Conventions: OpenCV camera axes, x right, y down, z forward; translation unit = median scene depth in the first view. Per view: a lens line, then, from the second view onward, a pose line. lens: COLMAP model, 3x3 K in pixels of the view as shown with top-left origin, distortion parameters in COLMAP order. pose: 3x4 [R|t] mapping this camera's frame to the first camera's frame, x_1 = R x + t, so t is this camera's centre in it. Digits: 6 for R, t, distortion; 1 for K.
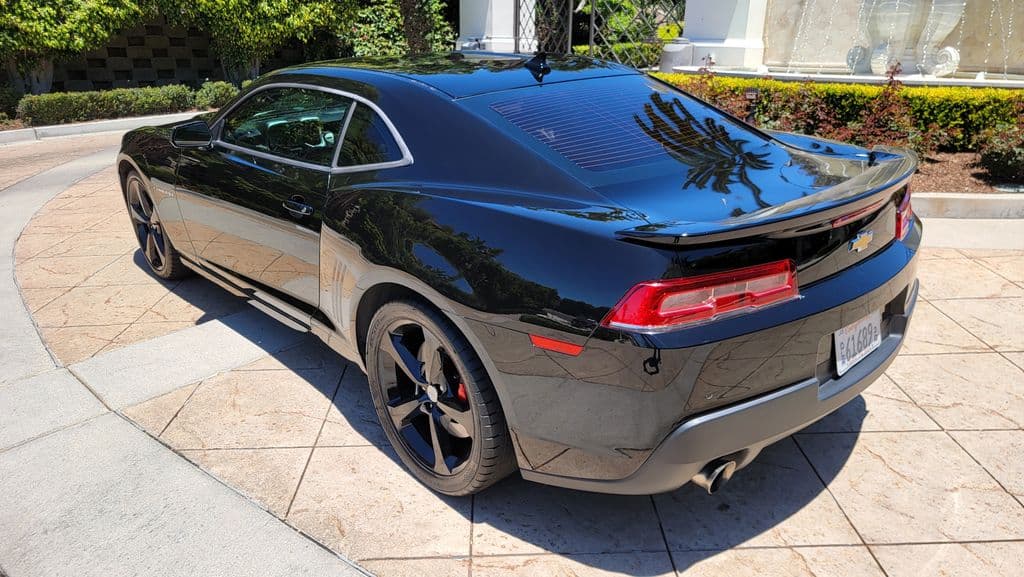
lens RADIAL K [[711.2, 0, 536.1], [0, 711.2, 287.9], [0, 0, 1]] dist [0.064243, -0.050240]
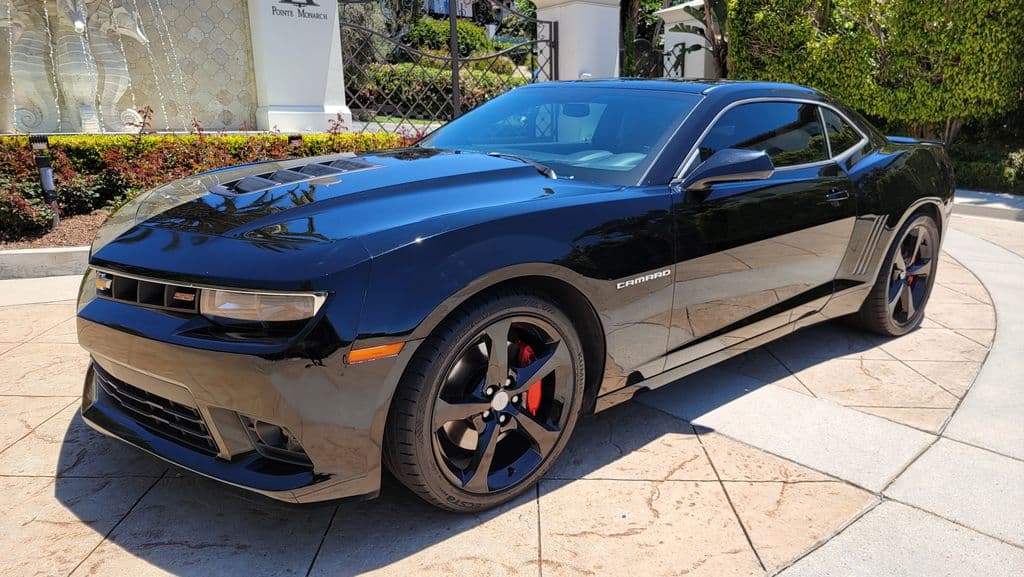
lens RADIAL K [[711.1, 0, 524.5], [0, 711.1, 290.4], [0, 0, 1]] dist [0.074230, -0.056865]
pose [[0.038148, -0.242166, 0.969485, -1.693190], [0.342027, 0.914755, 0.215037, -0.442970], [-0.938915, 0.323387, 0.117723, 1.541507]]
